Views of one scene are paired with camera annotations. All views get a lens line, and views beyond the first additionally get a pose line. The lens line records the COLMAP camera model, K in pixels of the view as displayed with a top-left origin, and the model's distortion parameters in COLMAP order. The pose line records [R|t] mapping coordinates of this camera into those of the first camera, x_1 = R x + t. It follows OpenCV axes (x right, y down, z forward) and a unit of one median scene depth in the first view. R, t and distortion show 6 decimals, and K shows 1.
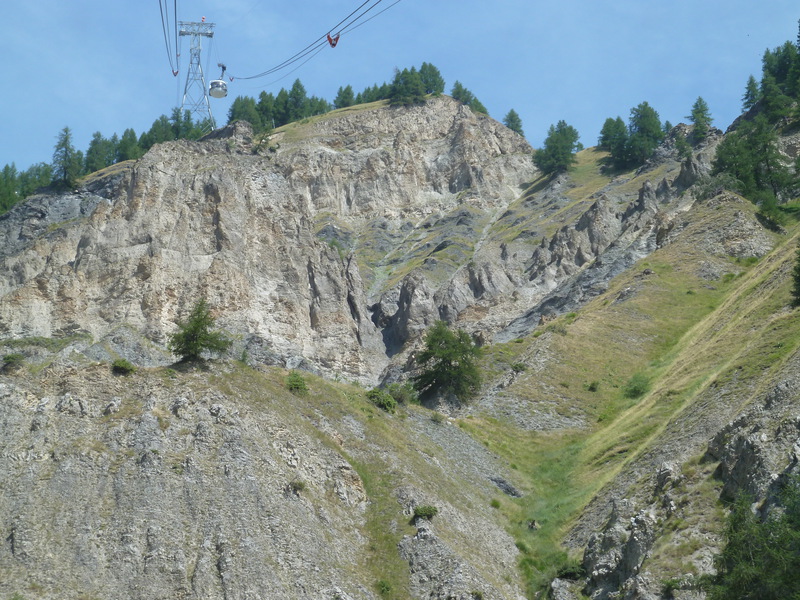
lens RADIAL K [[1826.4, 0, 400.0], [0, 1826.4, 300.0], [0, 0, 1]] dist [-0.041422, 0.895147]
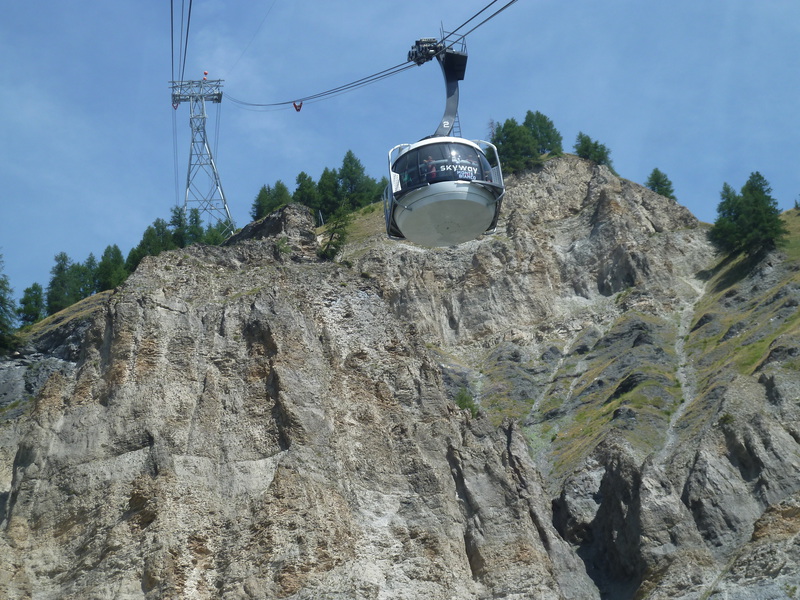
lens RADIAL K [[1826.4, 0, 400.0], [0, 1826.4, 300.0], [0, 0, 1]] dist [-0.041422, 0.895147]
pose [[0.995769, -0.091864, -0.002335, -0.055258], [0.091571, 0.994083, -0.058432, -0.032031], [0.007689, 0.057971, 0.998289, 0.432359]]
